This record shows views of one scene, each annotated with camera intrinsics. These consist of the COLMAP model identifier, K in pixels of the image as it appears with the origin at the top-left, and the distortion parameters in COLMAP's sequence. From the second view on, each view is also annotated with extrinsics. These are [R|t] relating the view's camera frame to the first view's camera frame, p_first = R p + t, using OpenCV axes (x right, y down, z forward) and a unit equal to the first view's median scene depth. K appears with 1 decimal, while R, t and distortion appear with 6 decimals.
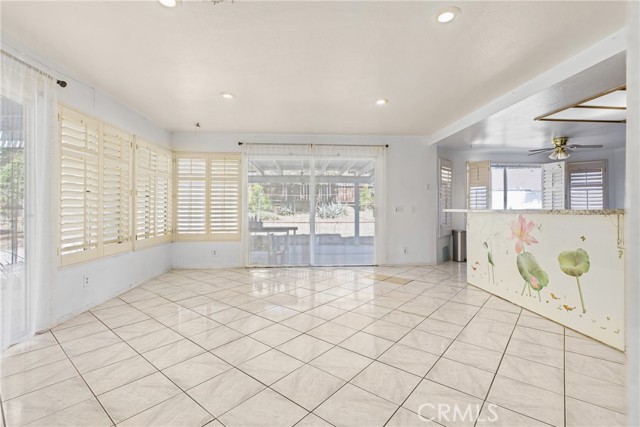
lens RADIAL K [[293.3, 0, 318.1], [0, 293.3, 207.4], [0, 0, 1]] dist [0.001733, 0.000330]
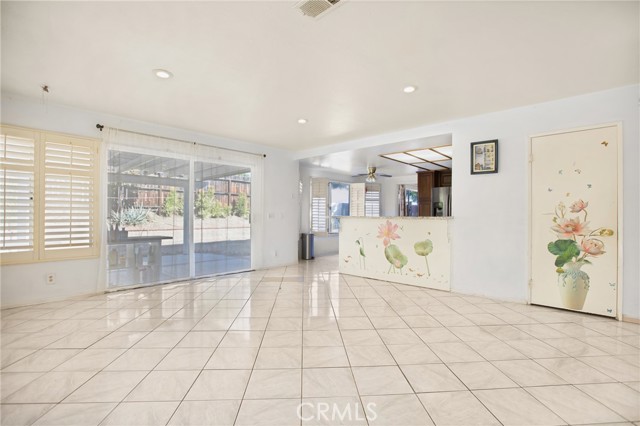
lens RADIAL K [[300.8, 0, 320.0], [0, 300.8, 213.0], [0, 0, 1]] dist [-0.026936, 0.000858]
pose [[0.727856, 0.010223, 0.685654, -0.367230], [-0.008523, 0.999946, -0.005861, 0.000957], [-0.685677, -0.001578, 0.727904, 0.073947]]
